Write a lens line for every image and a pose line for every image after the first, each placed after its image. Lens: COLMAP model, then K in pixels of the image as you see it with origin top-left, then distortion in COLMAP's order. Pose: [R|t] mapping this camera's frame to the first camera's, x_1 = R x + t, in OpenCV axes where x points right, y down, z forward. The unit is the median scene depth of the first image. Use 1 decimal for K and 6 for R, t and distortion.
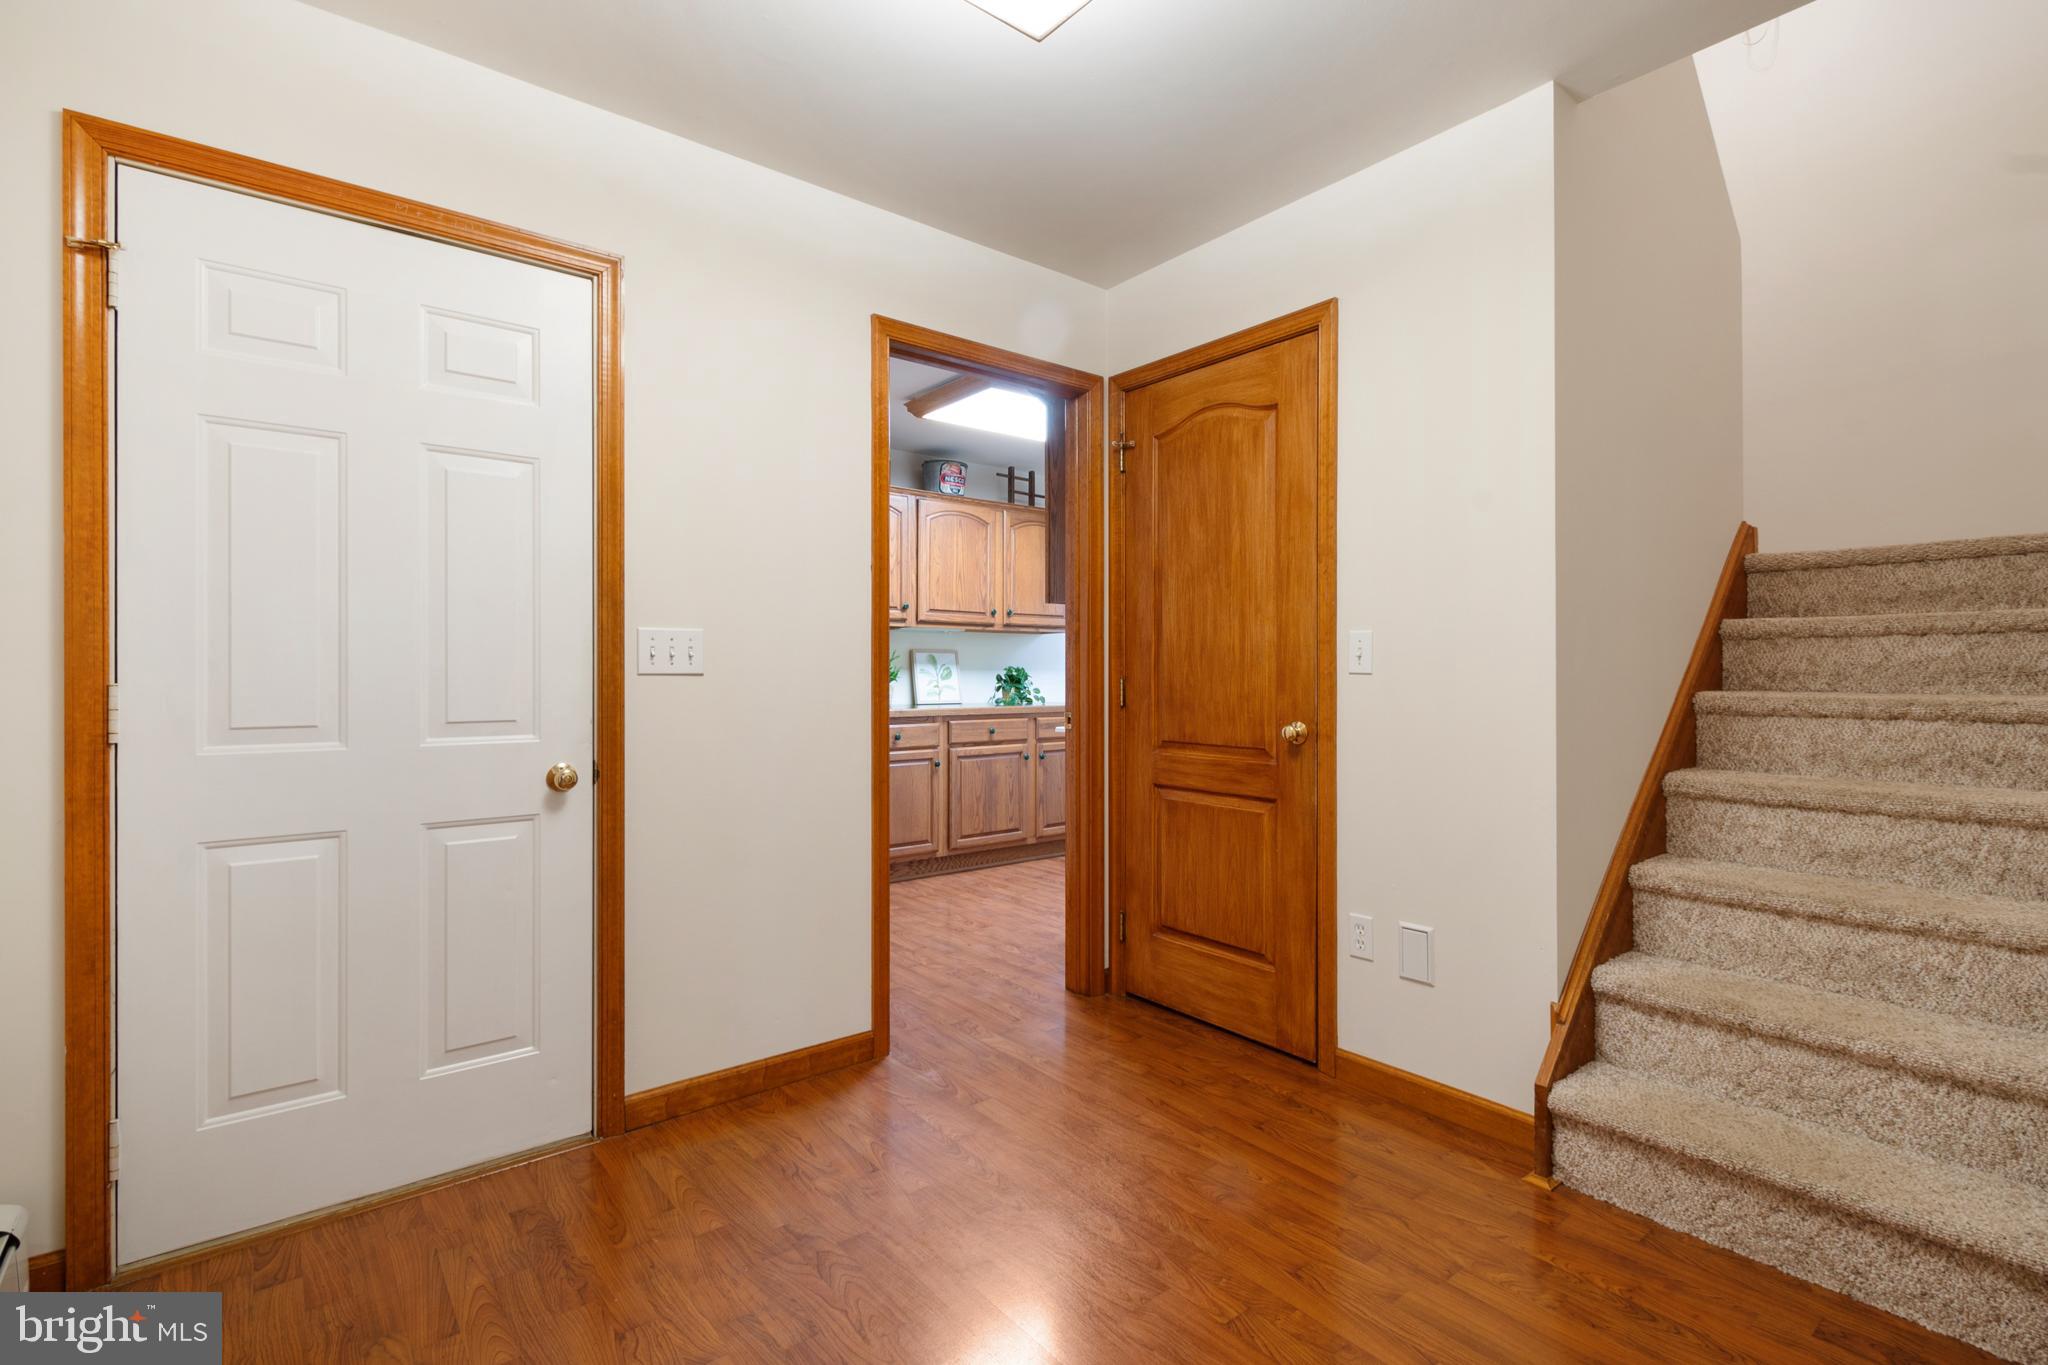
lens RADIAL K [[926.0, 0, 1030.7], [0, 926.0, 680.7], [0, 0, 1]] dist [0.011134, -0.000751]
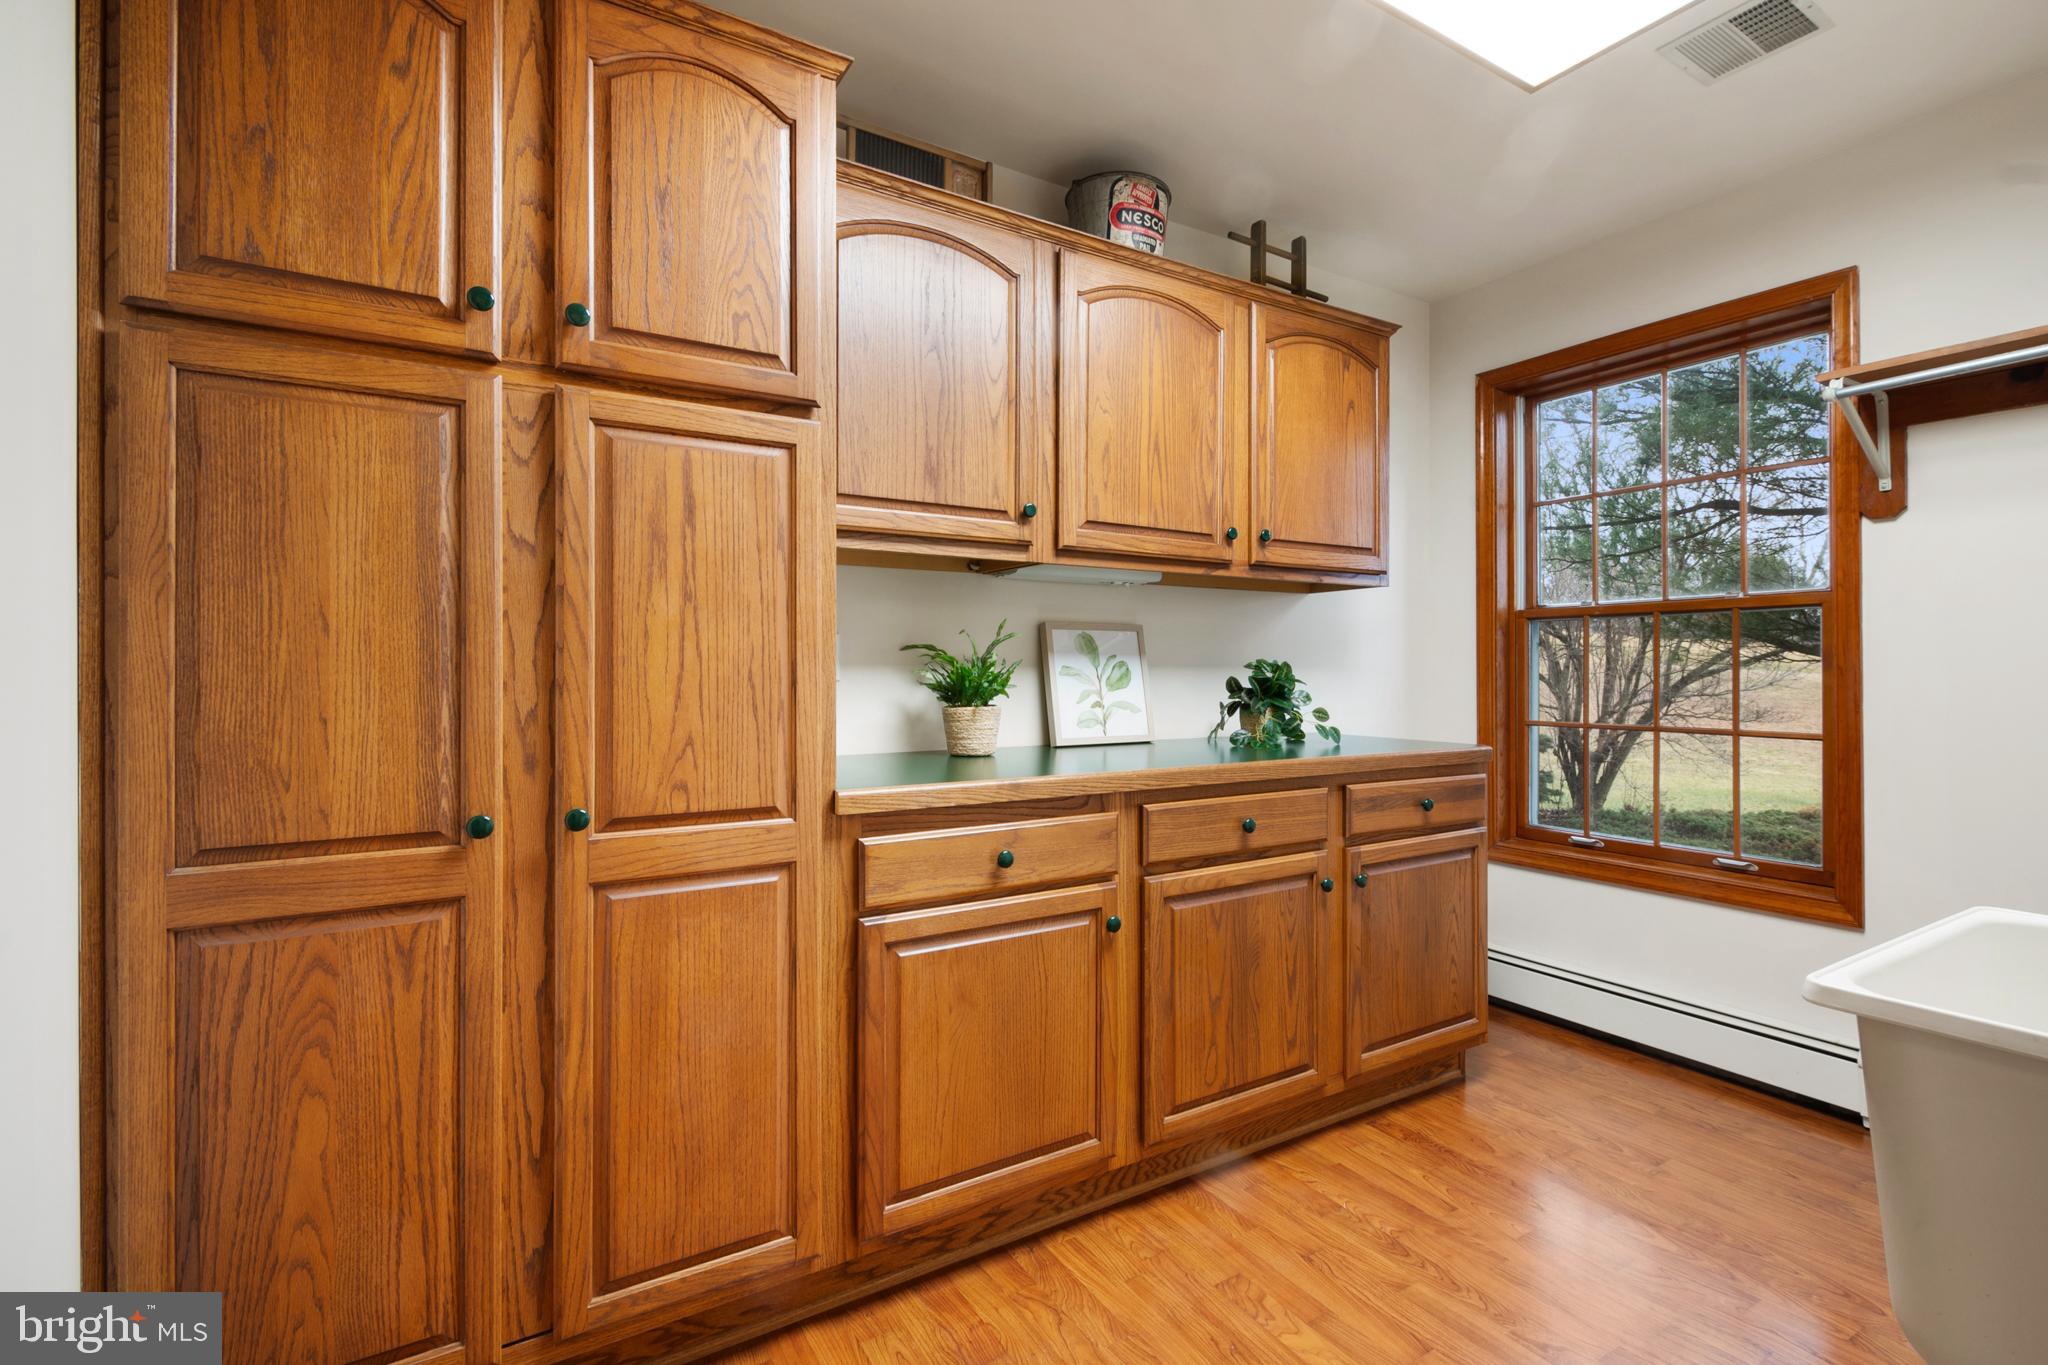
lens RADIAL K [[926.0, 0, 1023.6], [0, 926.0, 675.0], [0, 0, 1]] dist [0.011134, -0.000751]
pose [[0.989868, -0.000011, -0.141989, -0.076692], [0.000070, 1.000000, 0.000413, -0.008735], [0.141989, -0.000418, 0.989868, 0.576563]]
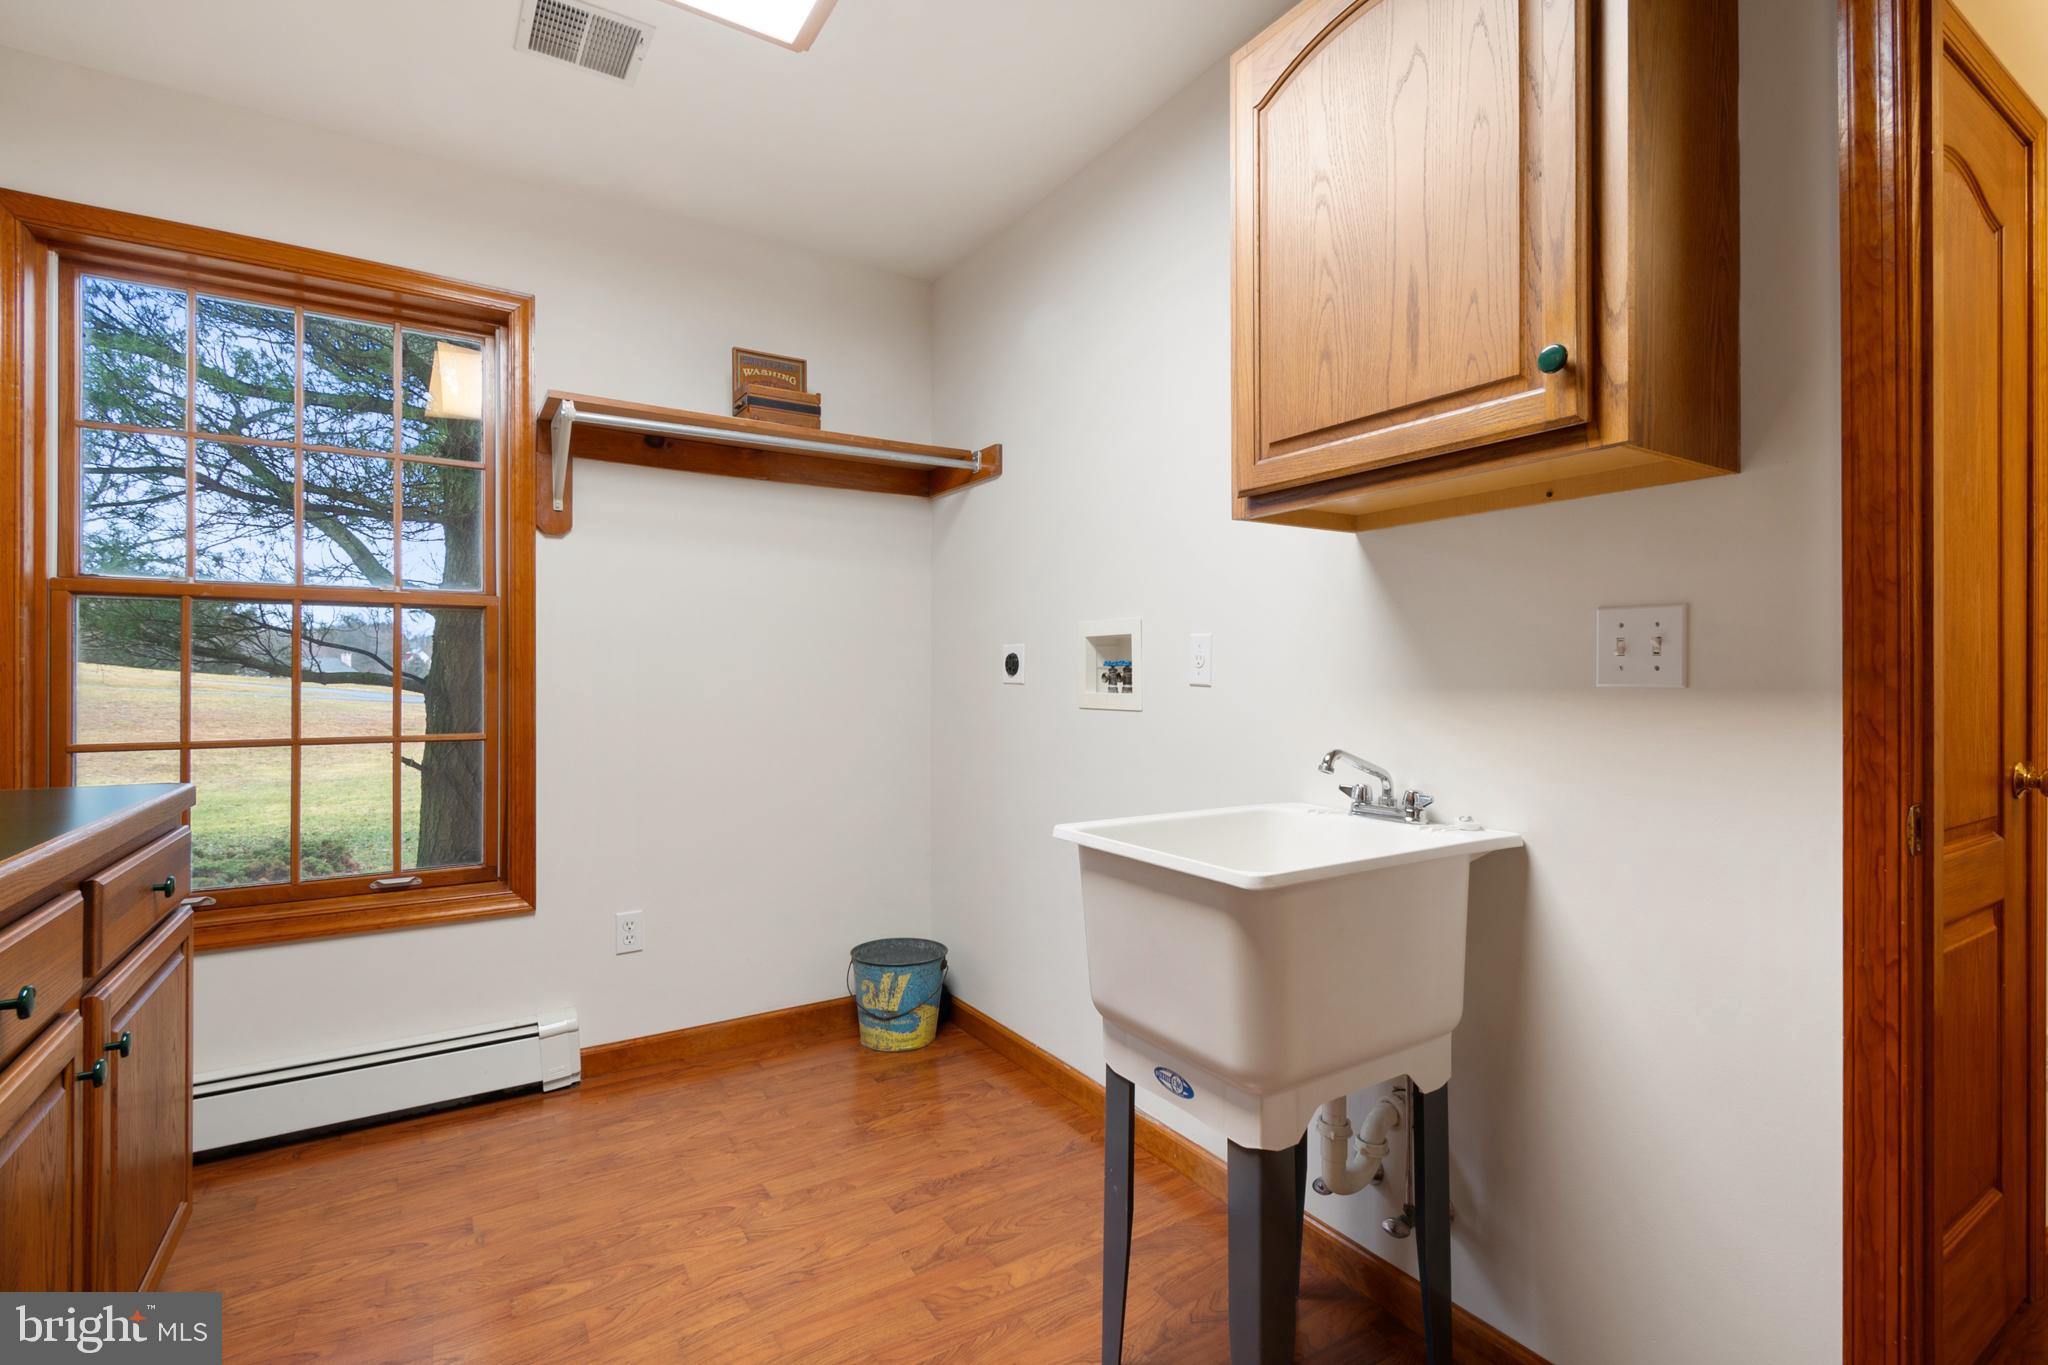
lens RADIAL K [[926.0, 0, 1041.2], [0, 926.0, 683.8], [0, 0, 1]] dist [0.011134, -0.000751]
pose [[0.132107, 0.002252, 0.991233, -0.161171], [0.005655, 0.999979, -0.003026, -0.003227], [-0.991219, 0.006005, 0.132092, 0.713685]]
